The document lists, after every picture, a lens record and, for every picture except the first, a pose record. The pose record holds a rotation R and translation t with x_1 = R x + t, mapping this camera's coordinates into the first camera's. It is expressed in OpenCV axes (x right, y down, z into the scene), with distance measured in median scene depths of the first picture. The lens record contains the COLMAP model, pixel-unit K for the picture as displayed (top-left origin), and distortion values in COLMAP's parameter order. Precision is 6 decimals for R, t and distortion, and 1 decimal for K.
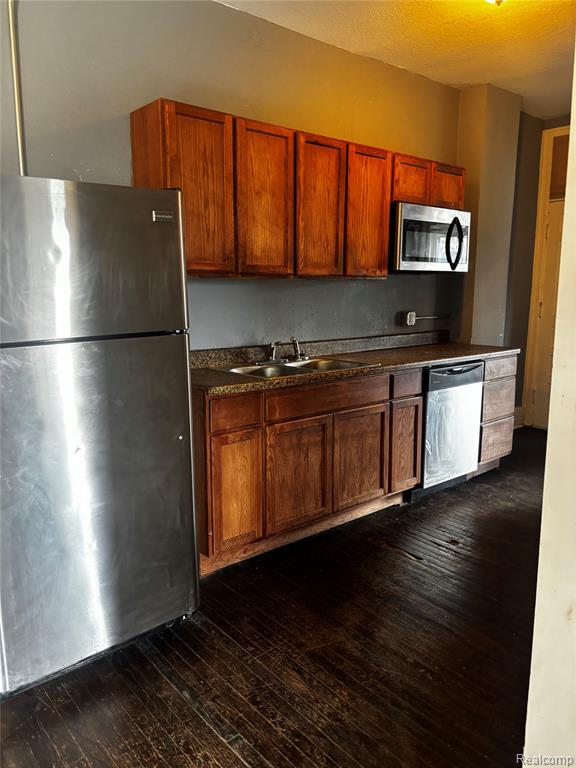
lens RADIAL K [[586.8, 0, 287.9], [0, 586.8, 379.5], [0, 0, 1]] dist [0.031196, -0.024866]
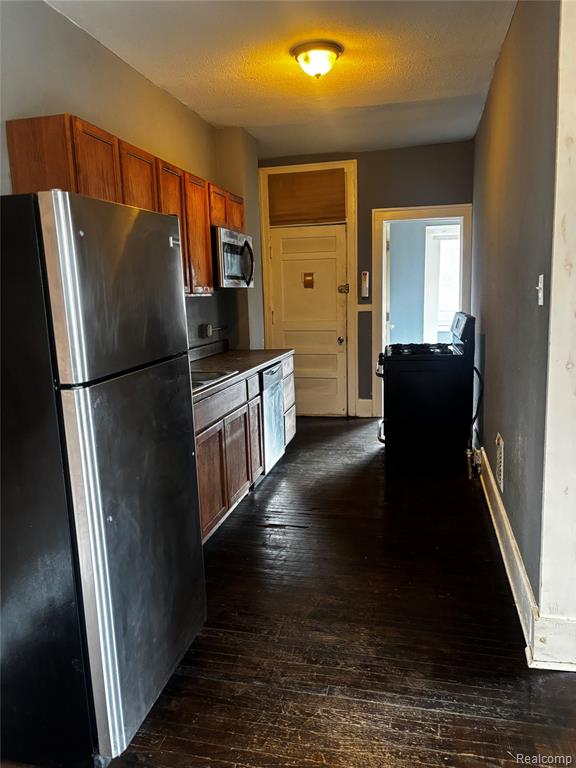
lens RADIAL K [[586.8, 0, 283.5], [0, 586.8, 382.6], [0, 0, 1]] dist [0.031196, -0.024866]
pose [[0.802786, -0.122537, 0.583541, -0.427647], [0.133312, 0.990768, 0.024651, -0.019909], [-0.581174, 0.058004, 0.811709, 0.038929]]
